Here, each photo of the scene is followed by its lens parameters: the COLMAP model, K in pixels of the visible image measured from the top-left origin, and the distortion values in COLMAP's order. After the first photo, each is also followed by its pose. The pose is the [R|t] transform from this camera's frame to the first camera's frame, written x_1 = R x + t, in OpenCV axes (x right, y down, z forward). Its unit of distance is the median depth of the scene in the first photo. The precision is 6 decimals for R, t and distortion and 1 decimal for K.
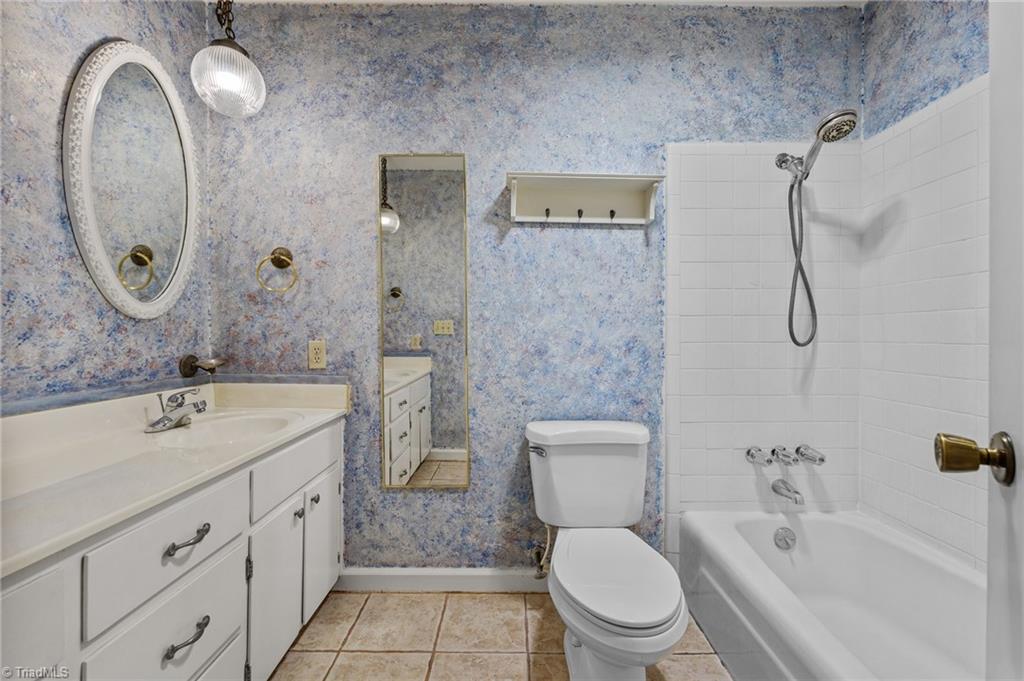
lens RADIAL K [[419.4, 0, 514.9], [0, 419.4, 339.7], [0, 0, 1]] dist [0.002492, -0.000844]
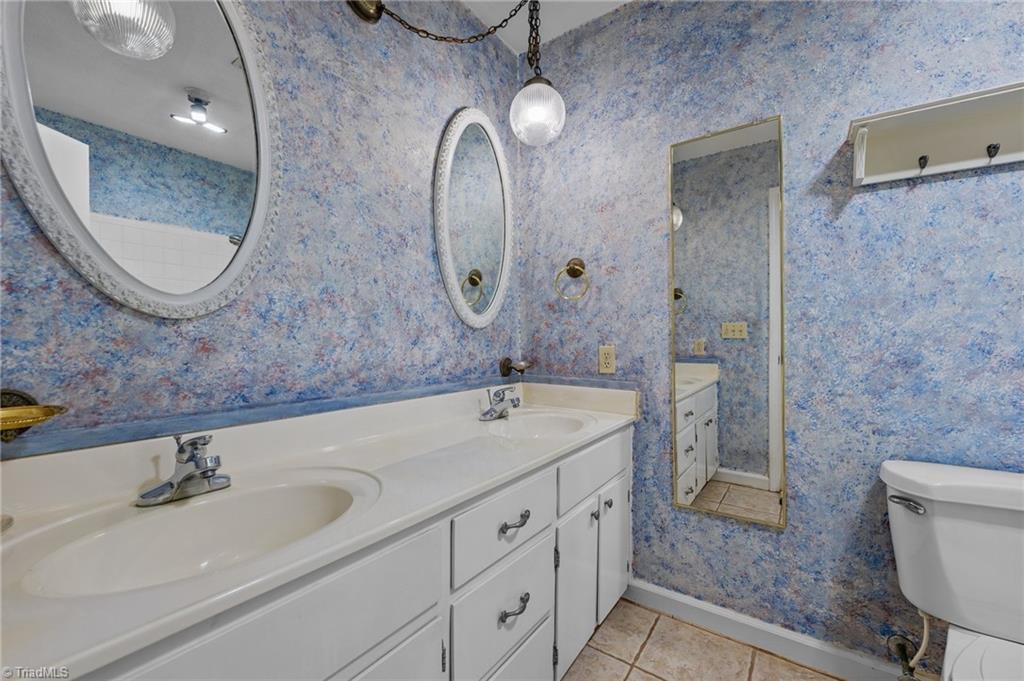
lens RADIAL K [[419.4, 0, 510.5], [0, 419.4, 344.4], [0, 0, 1]] dist [0.002492, -0.000844]
pose [[0.814353, 0.000896, -0.580369, -0.072851], [-0.000012, 0.999999, 0.001527, -0.002749], [0.580369, -0.001237, 0.814353, 0.039110]]
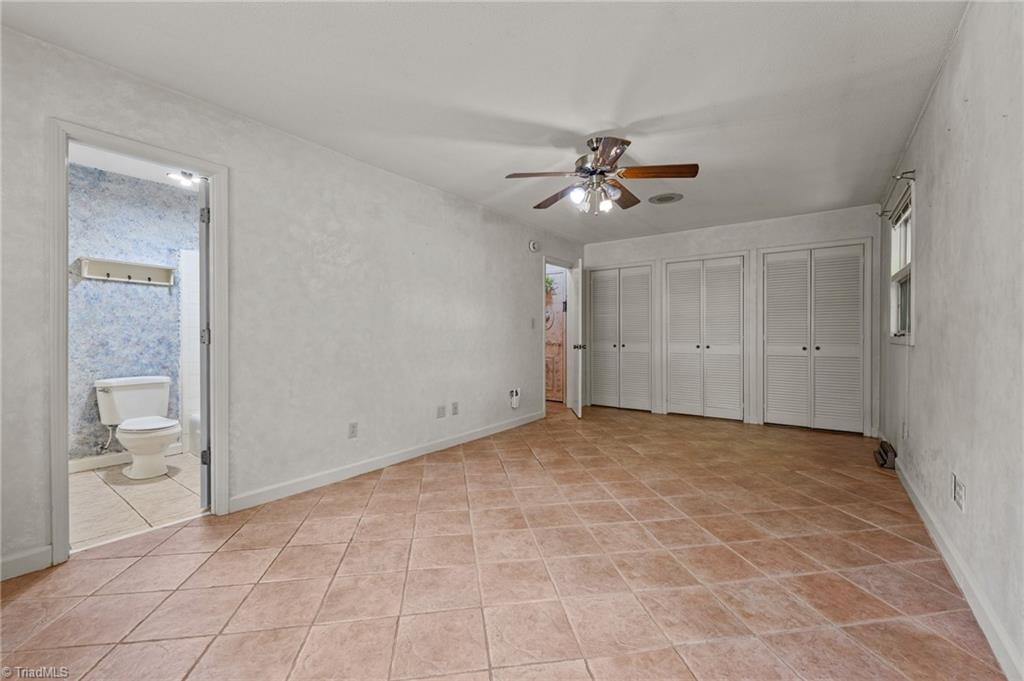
lens RADIAL K [[419.4, 0, 508.2], [0, 419.4, 339.1], [0, 0, 1]] dist [0.002492, -0.000844]
pose [[0.611748, -0.005084, 0.791036, -0.339397], [0.003346, 0.999987, 0.003839, 0.002191], [-0.791045, 0.000298, 0.611757, -1.733293]]
